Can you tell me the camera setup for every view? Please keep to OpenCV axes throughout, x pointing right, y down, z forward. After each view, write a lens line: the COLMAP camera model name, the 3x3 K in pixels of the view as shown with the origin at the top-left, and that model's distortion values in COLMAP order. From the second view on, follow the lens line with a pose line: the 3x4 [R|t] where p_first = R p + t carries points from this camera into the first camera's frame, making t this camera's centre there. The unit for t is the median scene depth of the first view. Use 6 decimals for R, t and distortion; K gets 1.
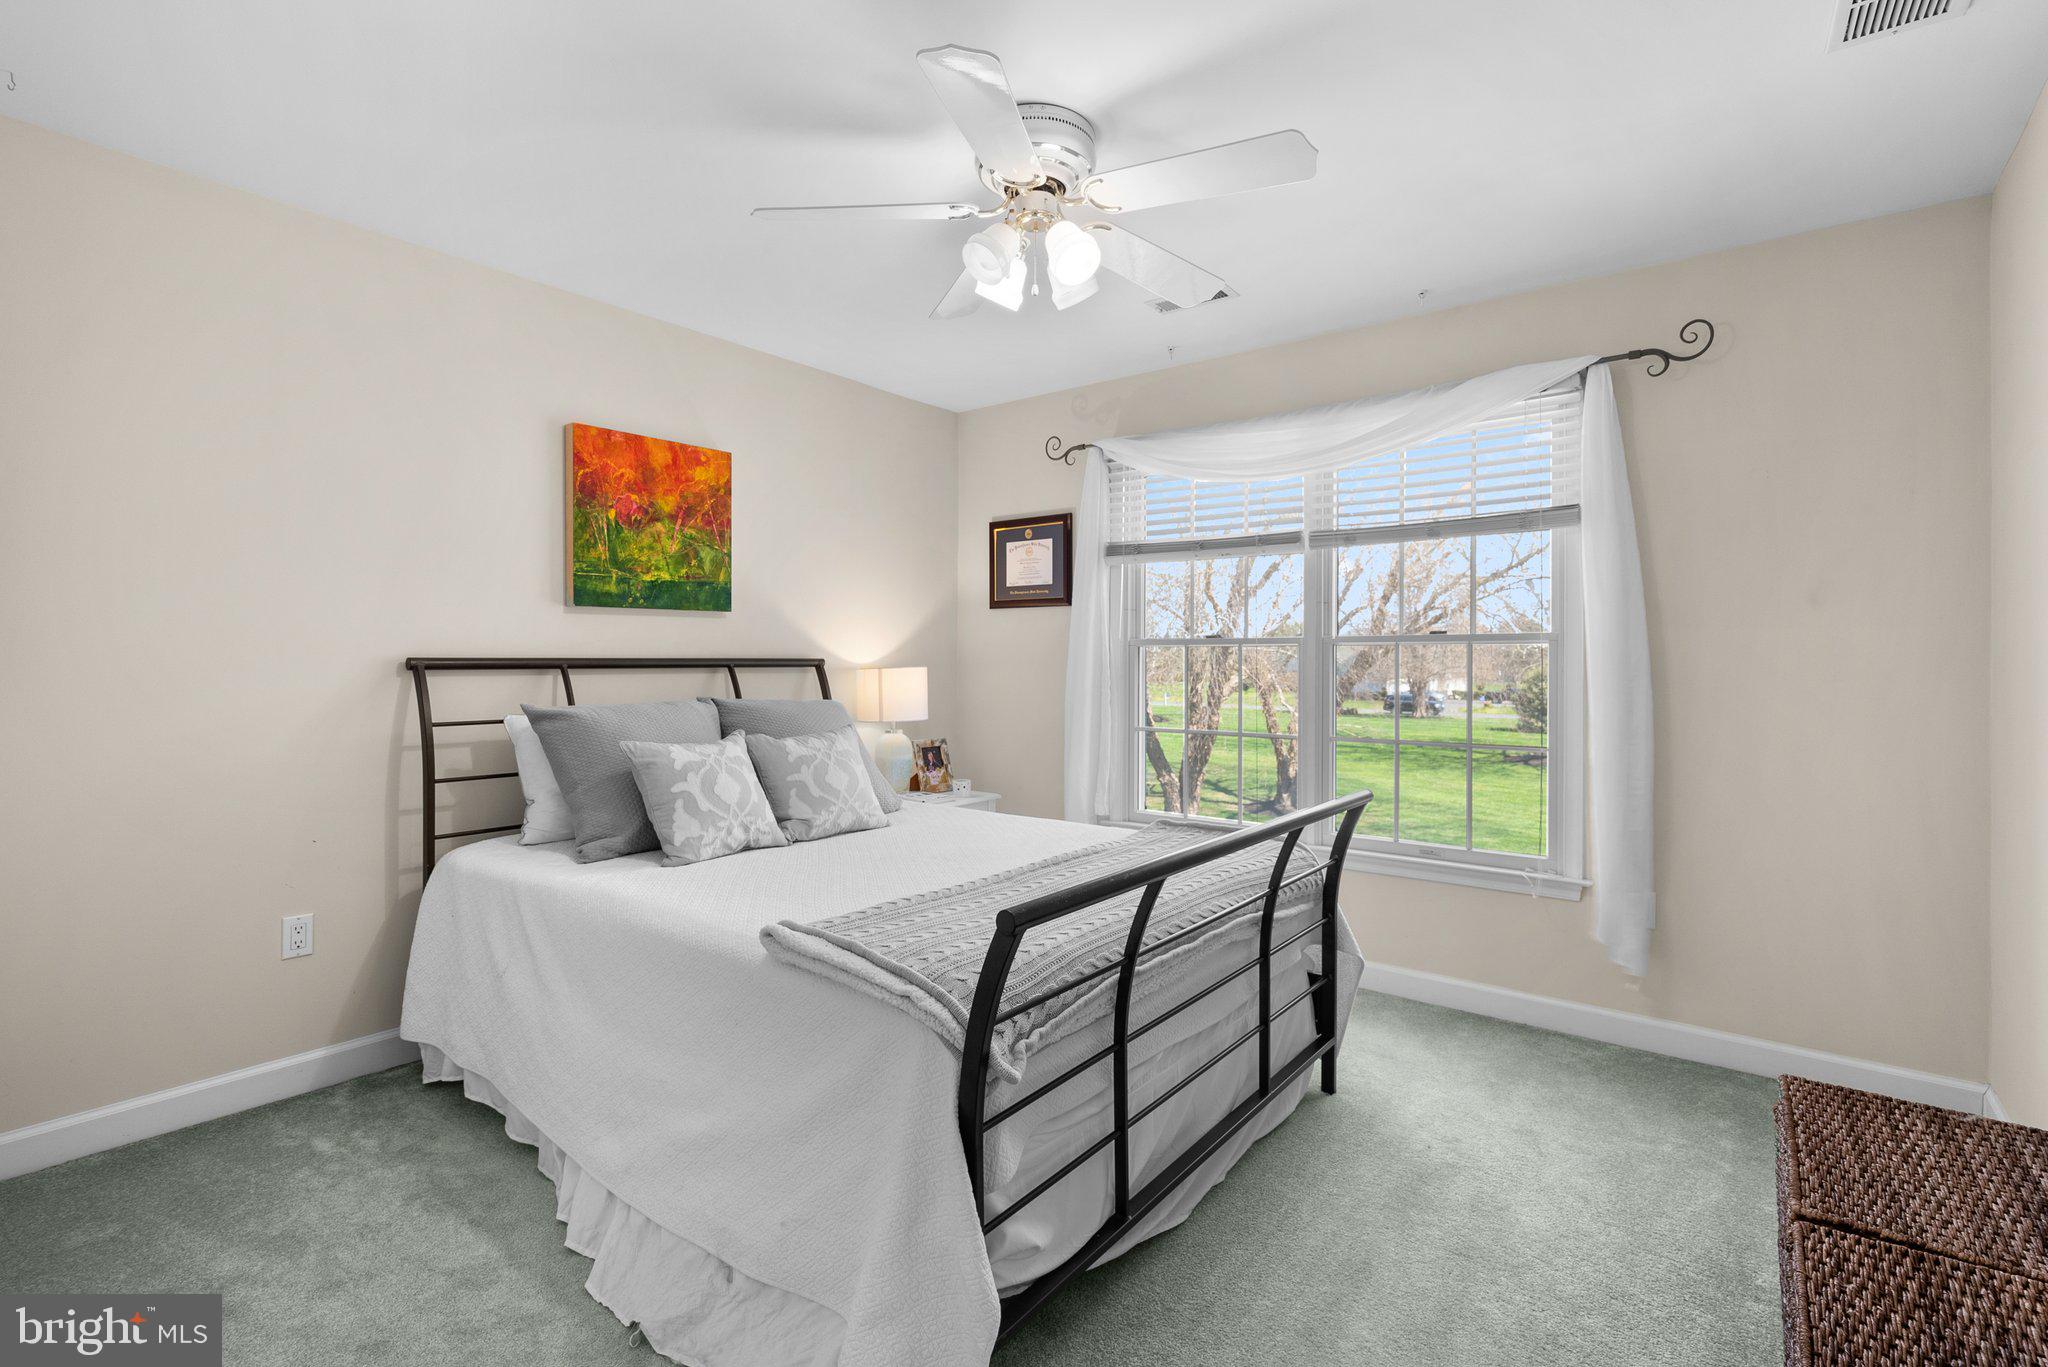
lens RADIAL K [[940.7, 0, 1024.8], [0, 940.7, 670.4], [0, 0, 1]] dist [-0.001661, 0.001238]
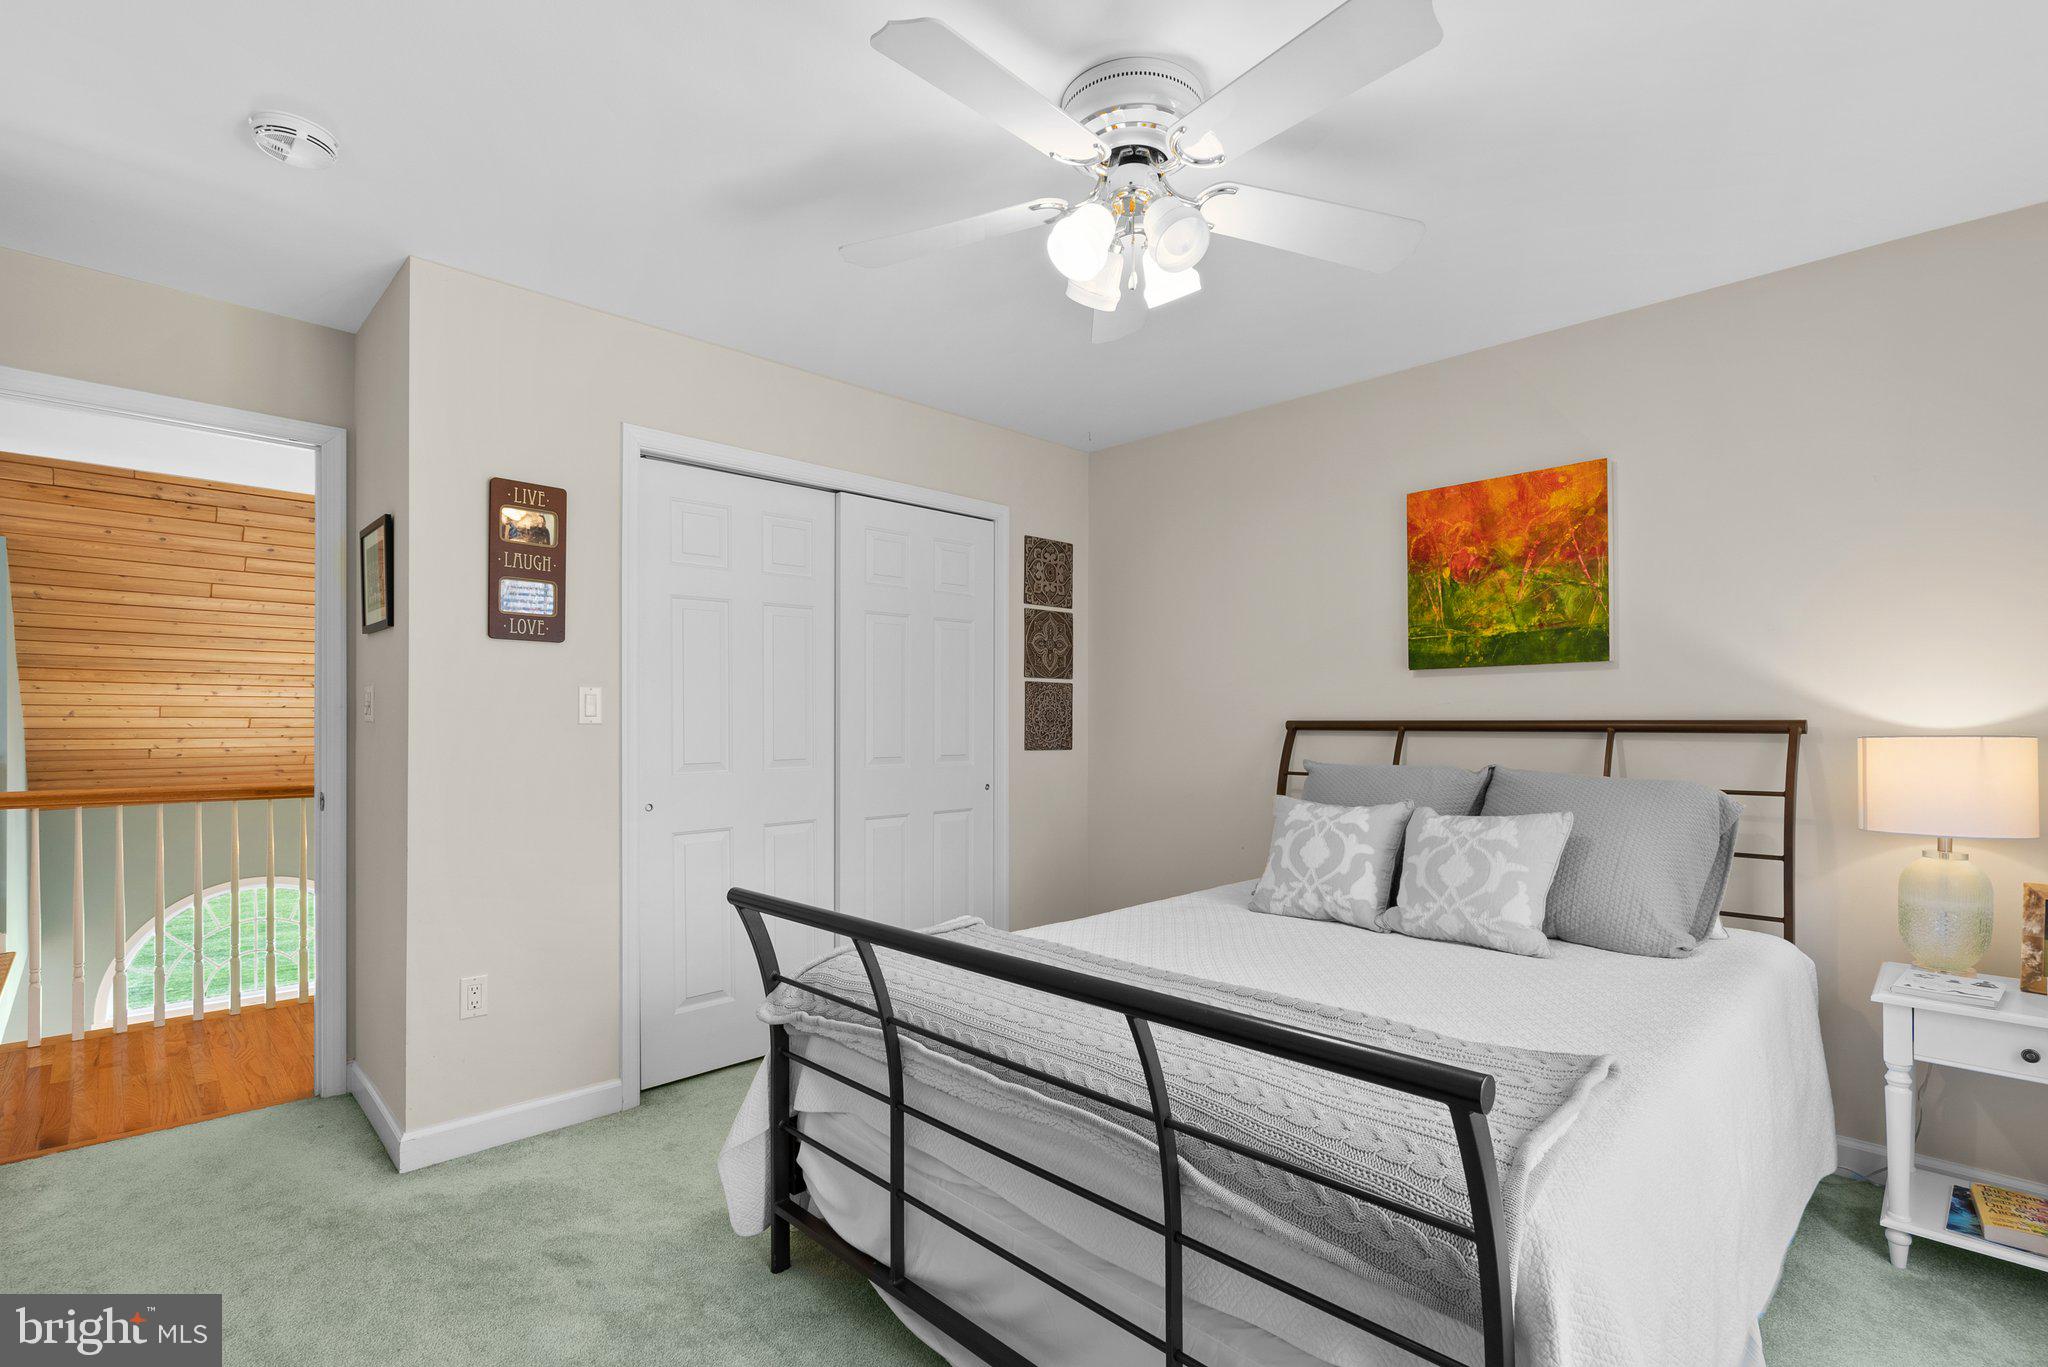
lens RADIAL K [[955.8, 0, 1026.4], [0, 955.8, 725.6], [0, 0, 1]] dist [0.000127, 0.000724]
pose [[-0.128537, 0.001110, -0.991704, 0.580935], [-0.013317, 0.999907, 0.002845, -0.004686], [0.991615, 0.013572, -0.128510, 0.673215]]
